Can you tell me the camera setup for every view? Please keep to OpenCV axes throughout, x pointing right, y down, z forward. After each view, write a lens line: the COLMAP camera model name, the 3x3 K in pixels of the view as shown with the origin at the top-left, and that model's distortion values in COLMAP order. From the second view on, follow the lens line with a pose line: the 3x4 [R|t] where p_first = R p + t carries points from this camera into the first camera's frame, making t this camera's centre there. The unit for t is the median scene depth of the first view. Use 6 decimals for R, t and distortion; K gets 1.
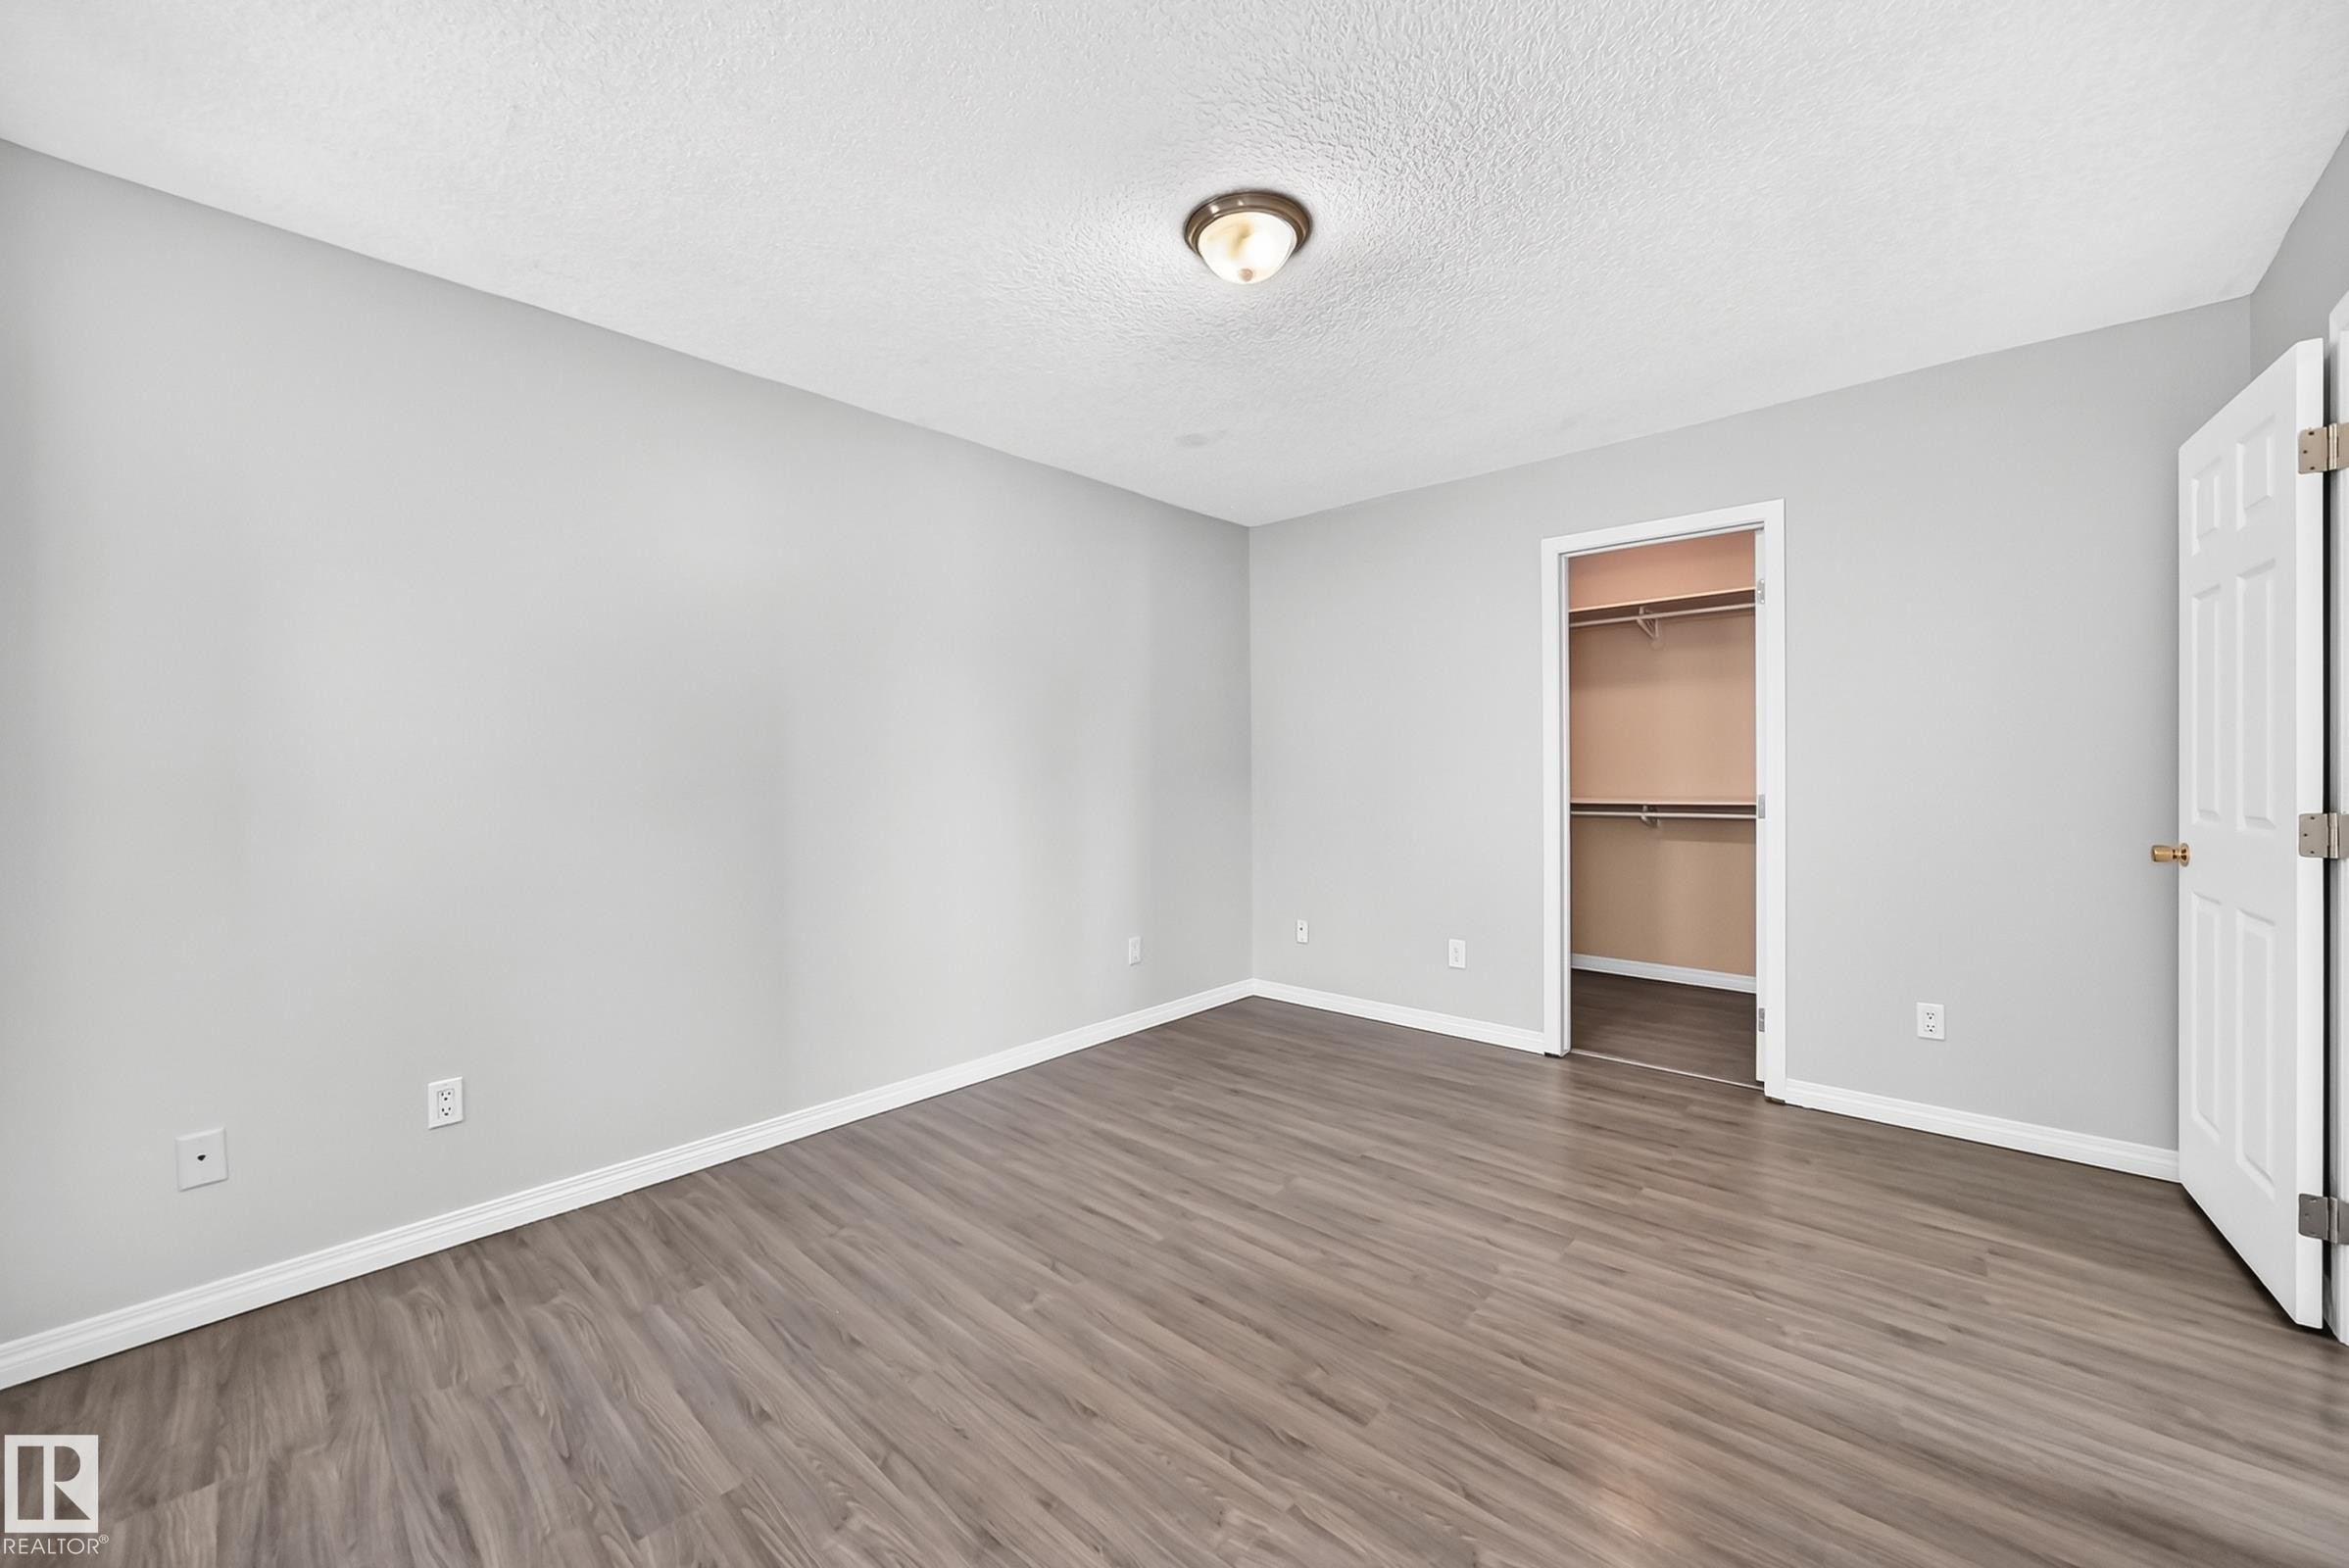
lens RADIAL K [[864.5, 0, 1184.8], [0, 864.5, 776.5], [0, 0, 1]] dist [-0.037244, 0.012085]
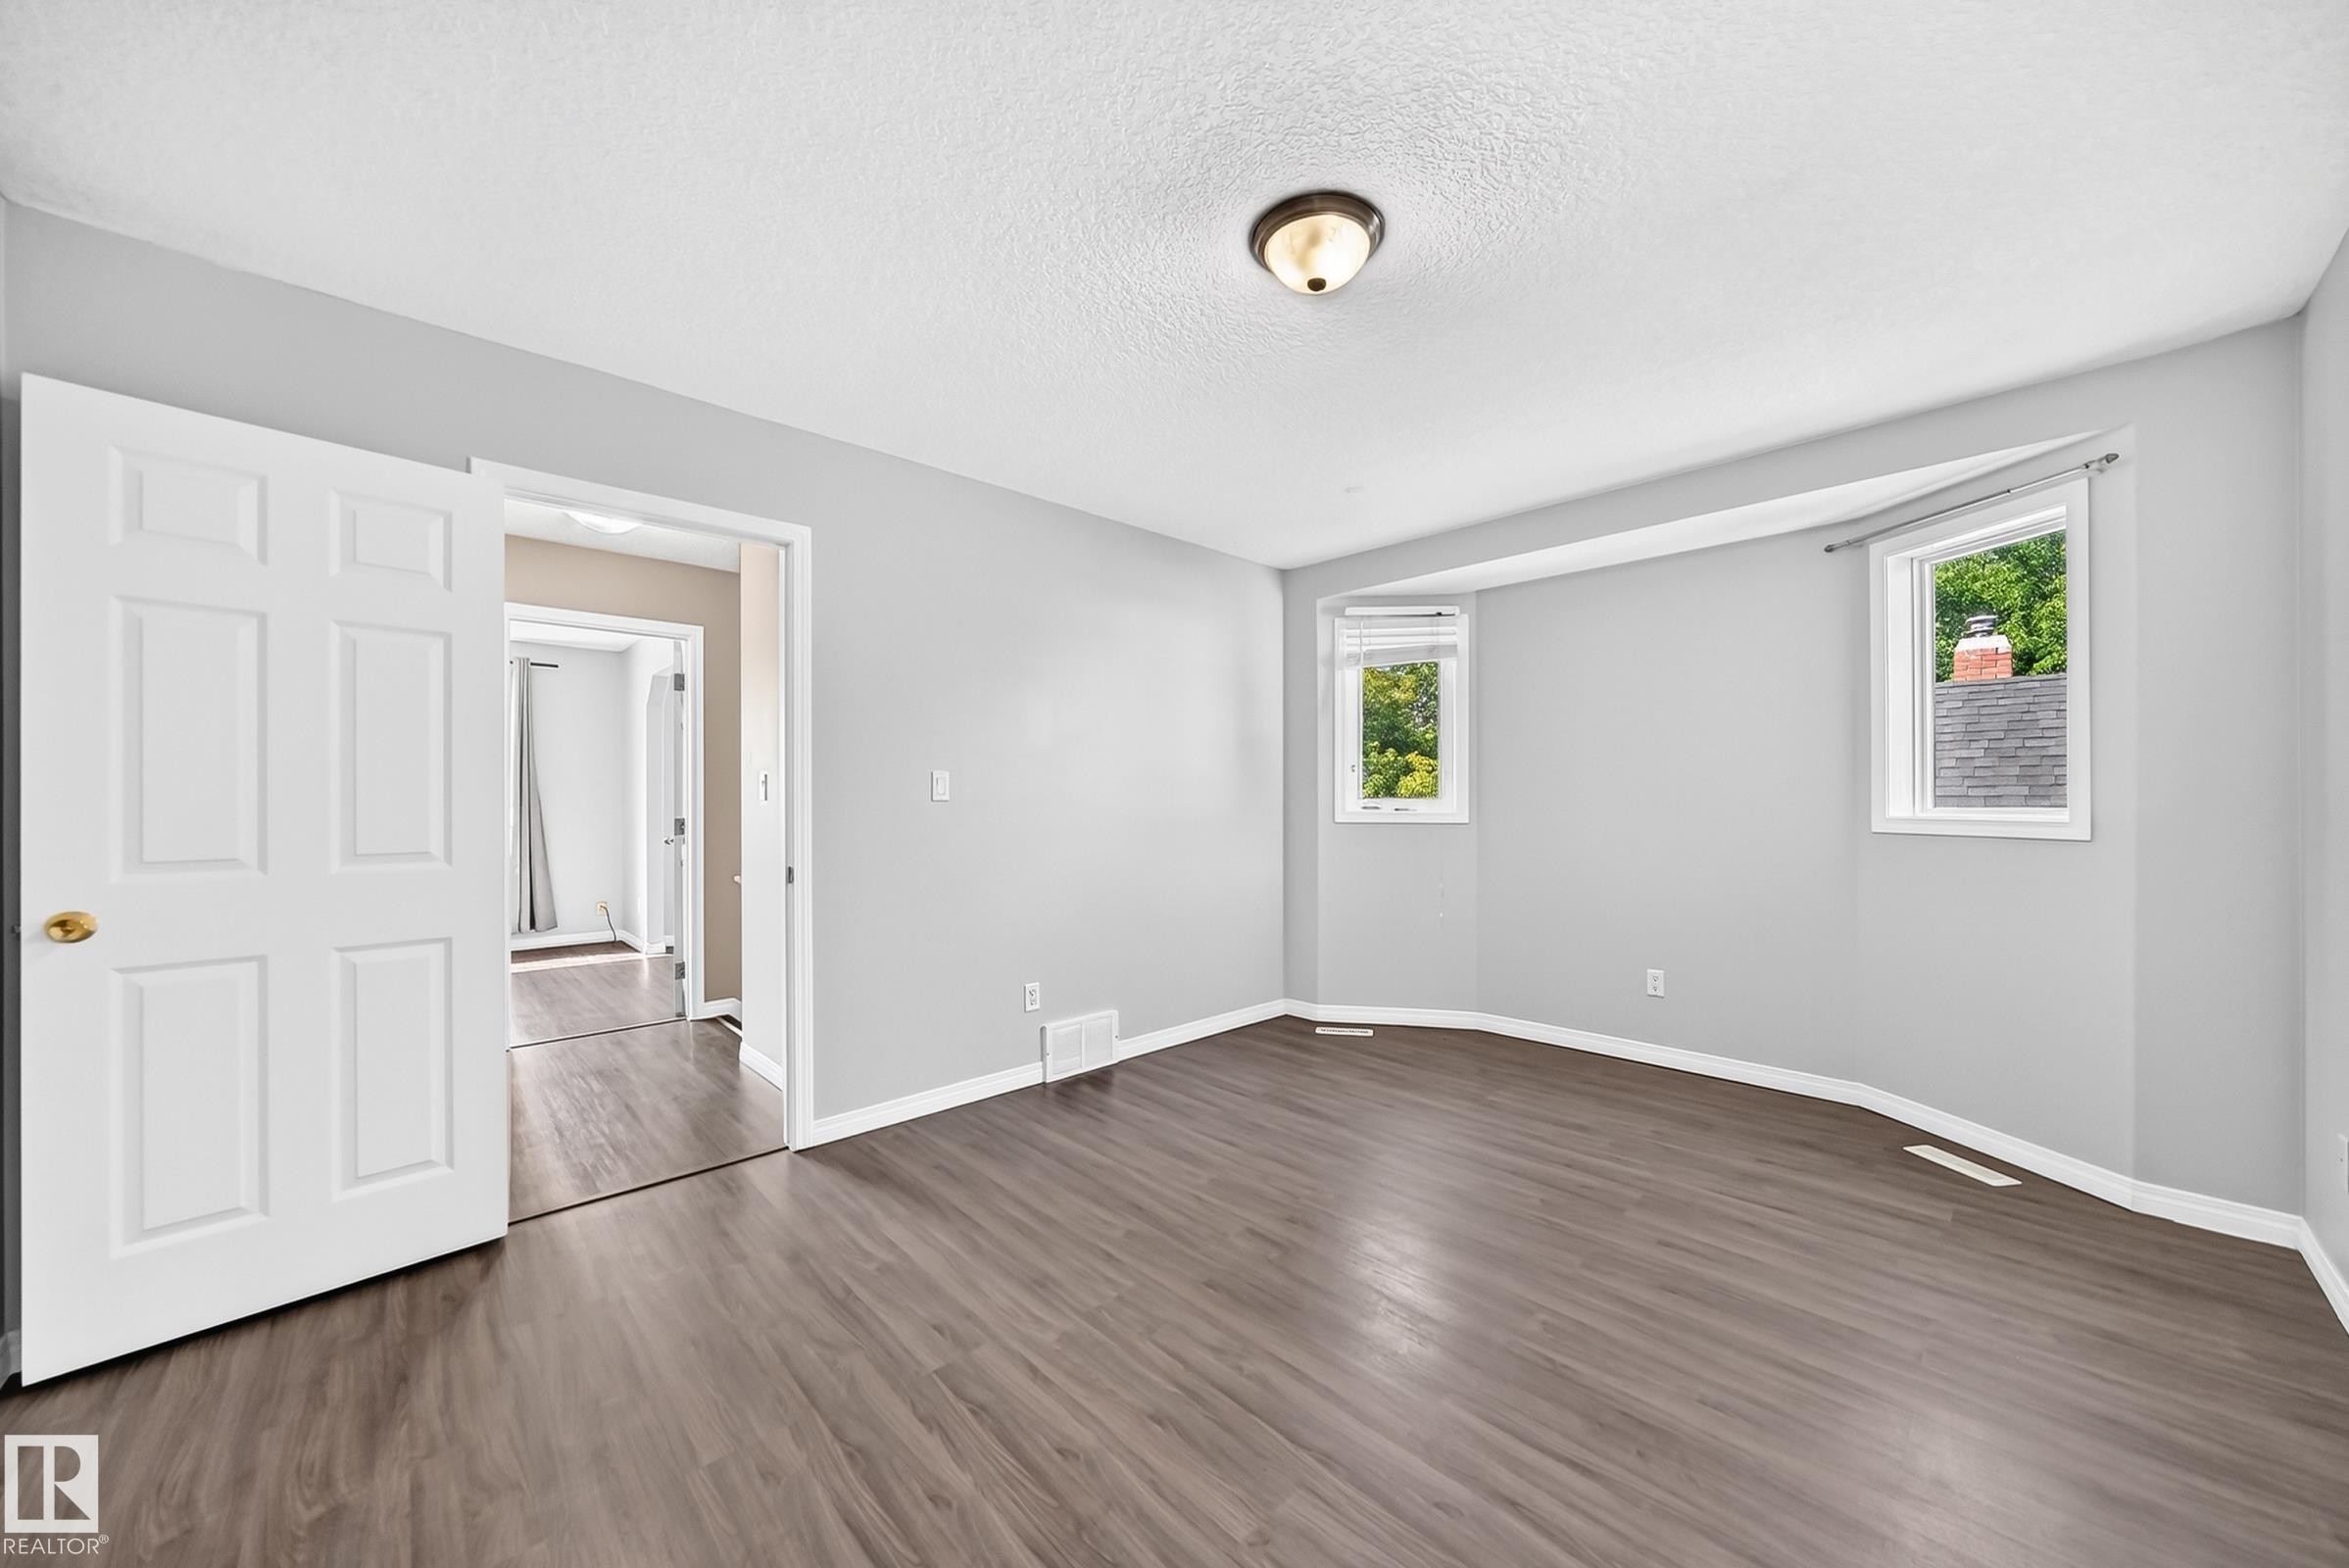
lens RADIAL K [[819.9, 0, 1200.0], [0, 819.9, 803.2], [0, 0, 1]] dist [-0.000298, 0.000030]
pose [[-0.998470, 0.012897, 0.053765, 0.162282], [0.013347, 0.999879, 0.008026, -0.011084], [-0.053655, 0.008731, -0.998521, 1.948366]]
